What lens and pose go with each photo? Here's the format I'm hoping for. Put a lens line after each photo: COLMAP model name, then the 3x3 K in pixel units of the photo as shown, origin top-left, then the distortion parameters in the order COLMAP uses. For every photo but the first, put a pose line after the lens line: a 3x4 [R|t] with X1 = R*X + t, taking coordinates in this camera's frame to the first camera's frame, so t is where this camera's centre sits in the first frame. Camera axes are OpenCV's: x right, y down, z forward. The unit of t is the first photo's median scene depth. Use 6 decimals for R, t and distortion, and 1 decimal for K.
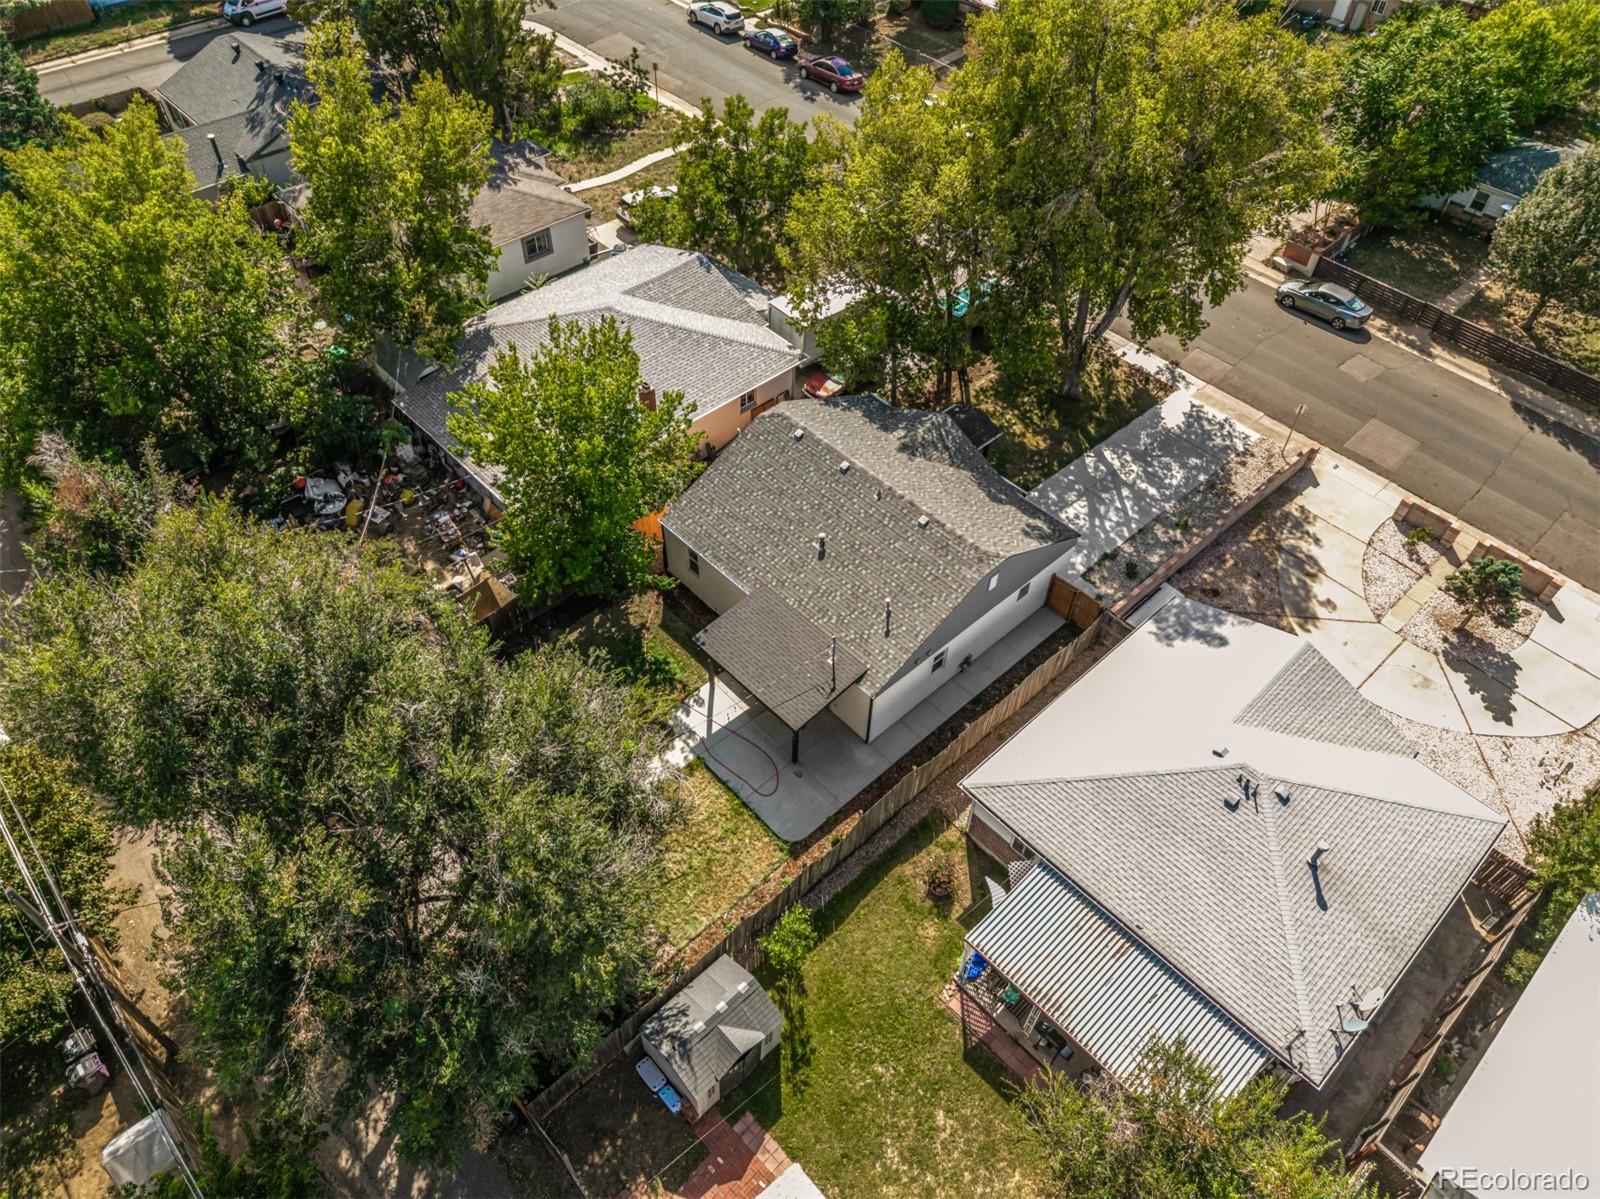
lens RADIAL K [[1111.2, 0, 800.0], [0, 1111.2, 599.5], [0, 0, 1]] dist [0.002445, -0.000871]
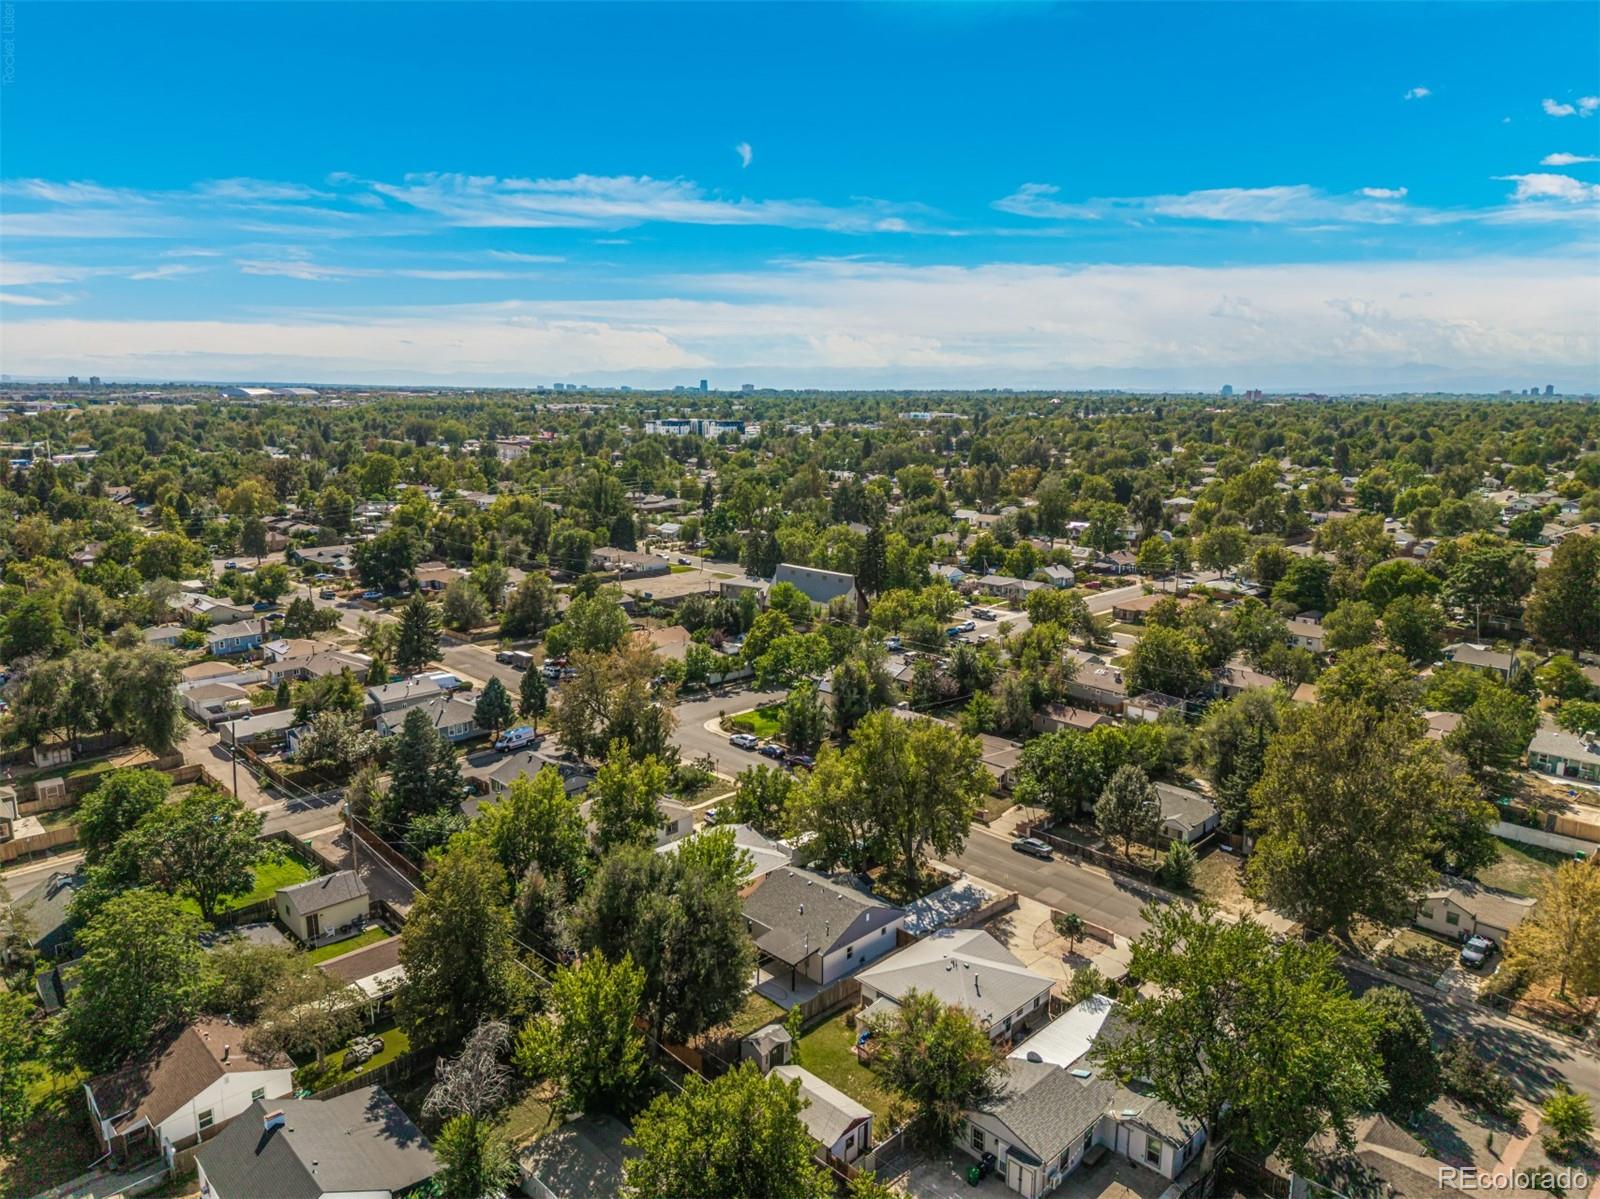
lens RADIAL K [[1111.2, 0, 800.0], [0, 1111.2, 599.5], [0, 0, 1]] dist [0.002445, -0.000871]
pose [[0.999550, -0.020052, 0.022320, -0.020523], [0.029350, 0.808004, -0.588446, 0.669606], [-0.006236, 0.588836, 0.808228, -1.141486]]
